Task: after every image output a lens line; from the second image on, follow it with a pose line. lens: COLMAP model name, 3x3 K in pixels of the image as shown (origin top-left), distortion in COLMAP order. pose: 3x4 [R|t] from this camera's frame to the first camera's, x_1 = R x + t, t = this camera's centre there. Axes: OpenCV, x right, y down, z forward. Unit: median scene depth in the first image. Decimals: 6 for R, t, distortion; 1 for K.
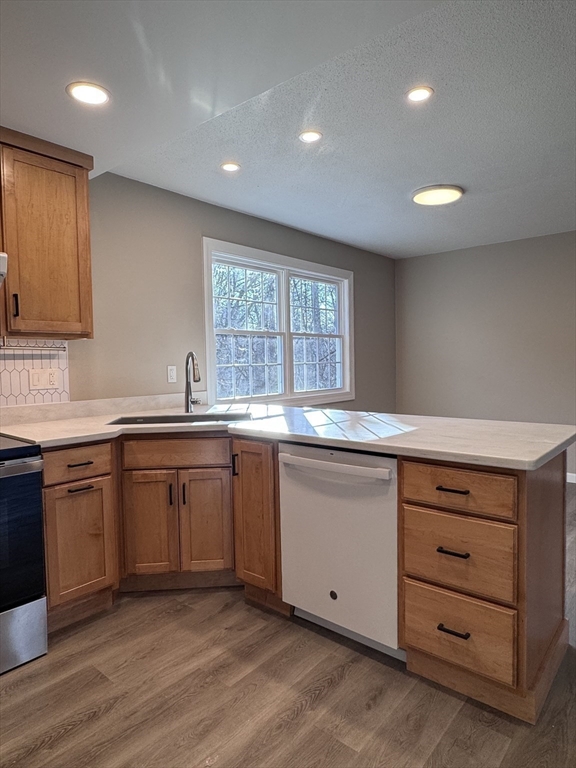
lens RADIAL K [[480.7, 0, 290.4], [0, 480.7, 384.0], [0, 0, 1]] dist [-0.000826, -0.000308]
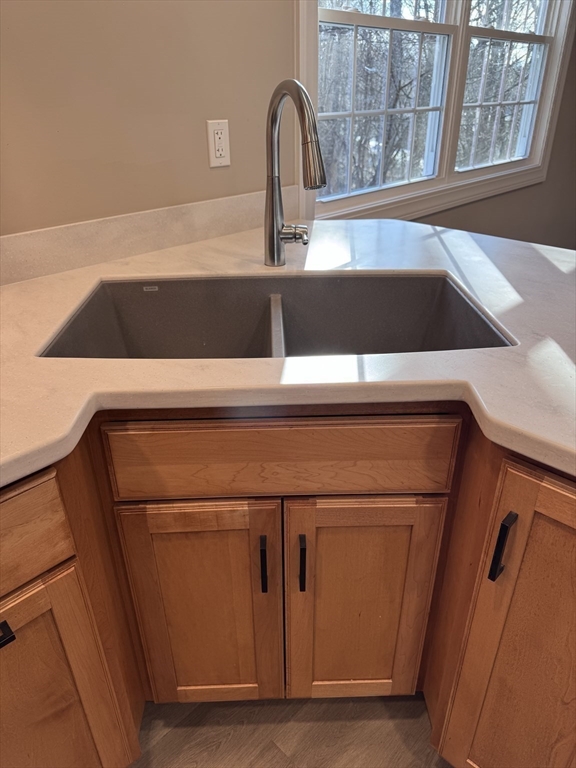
lens RADIAL K [[534.0, 0, 291.9], [0, 534.0, 382.4], [0, 0, 1]] dist [0.047042, -0.028890]
pose [[0.998184, 0.040569, -0.044529, -0.216346], [-0.016772, 0.897152, 0.441404, -0.055025], [0.057857, -0.439855, 0.896203, 0.713684]]
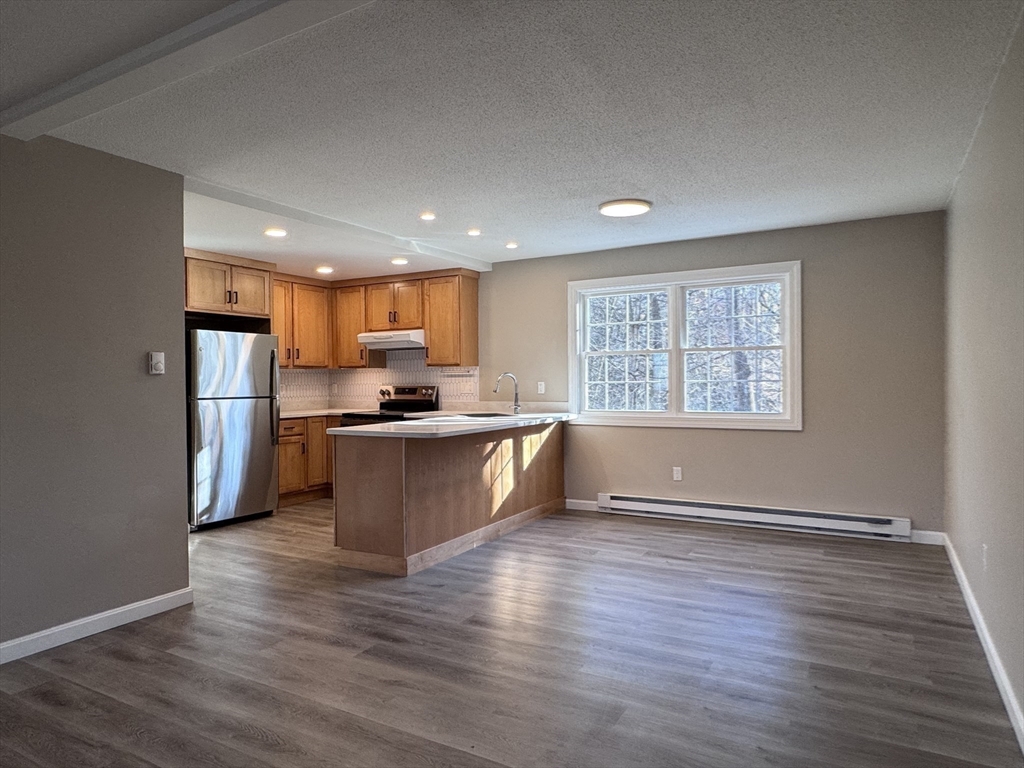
lens RADIAL K [[640.9, 0, 514.1], [0, 640.9, 383.3], [0, 0, 1]] dist [-0.000826, -0.000308]
pose [[0.193668, 0.019771, -0.980868, 2.118764], [-0.040528, 0.999105, 0.012137, -0.069819], [0.980230, 0.037402, 0.194296, 0.758331]]
